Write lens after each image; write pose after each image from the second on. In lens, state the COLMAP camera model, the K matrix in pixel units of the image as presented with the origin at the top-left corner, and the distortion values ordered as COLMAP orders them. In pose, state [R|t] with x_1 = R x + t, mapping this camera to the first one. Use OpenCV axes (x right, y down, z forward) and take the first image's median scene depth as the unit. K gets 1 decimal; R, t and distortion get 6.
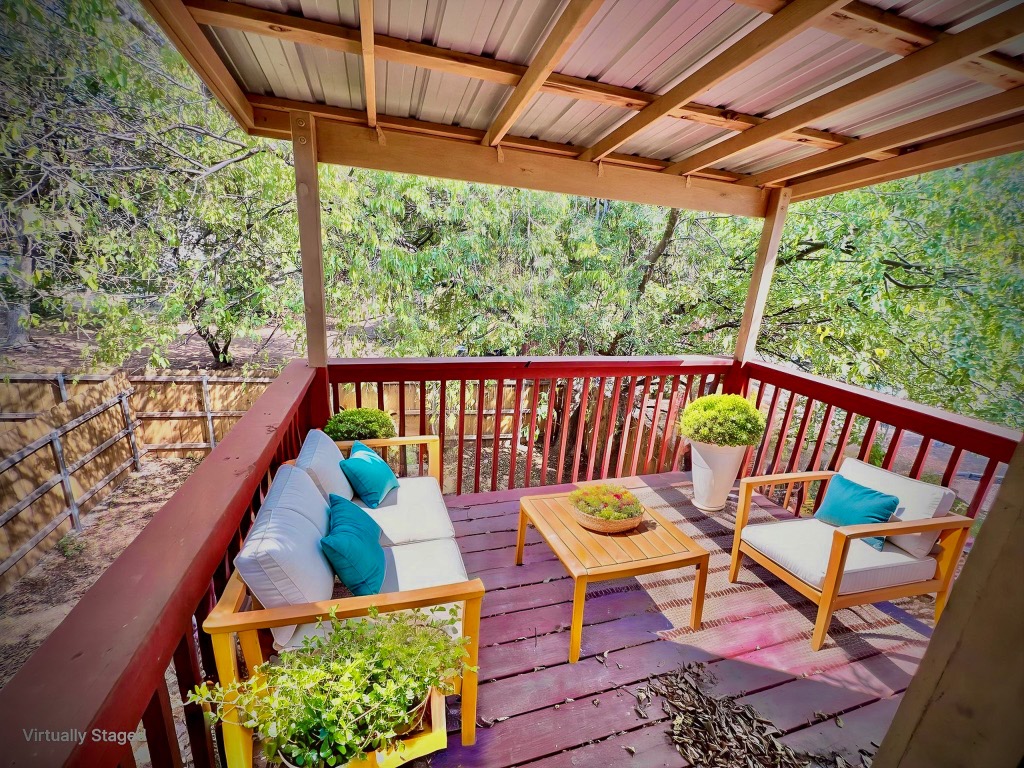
lens RADIAL K [[411.3, 0, 511.9], [0, 411.3, 380.6], [0, 0, 1]] dist [-0.000707, -0.000203]
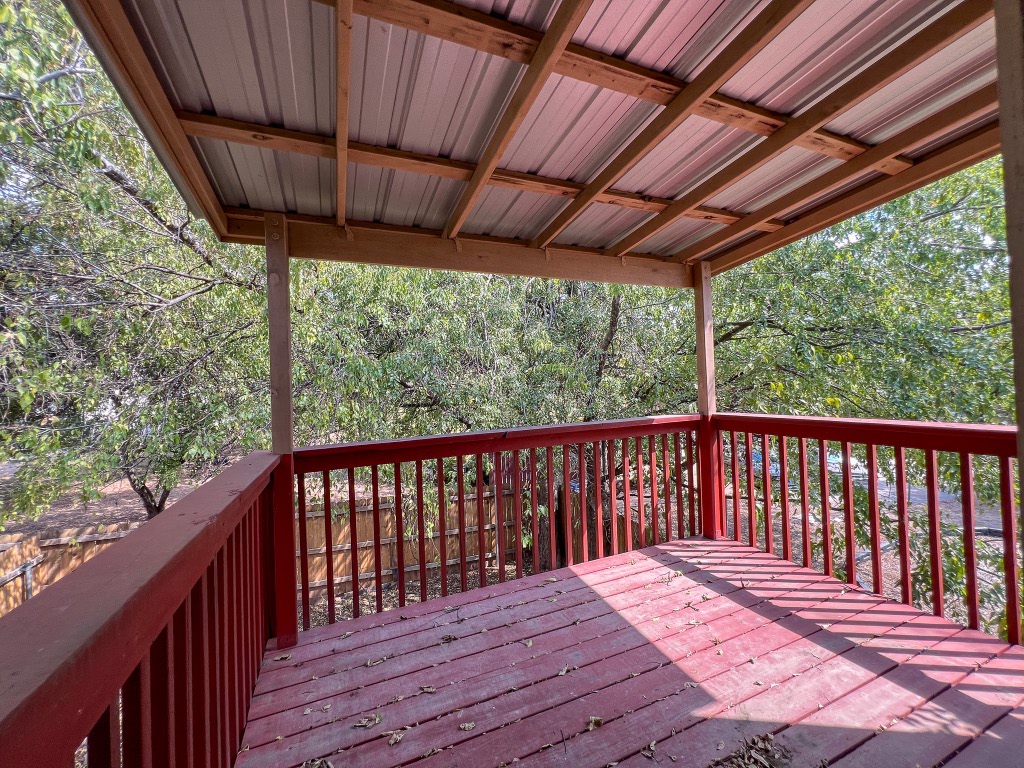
lens RADIAL K [[411.3, 0, 511.9], [0, 411.3, 380.6], [0, 0, 1]] dist [-0.000707, -0.000203]
pose [[0.988723, -0.103582, 0.108155, -0.047069], [0.130647, 0.949621, -0.284870, 0.148672], [-0.073199, 0.295788, 0.952445, 0.035124]]
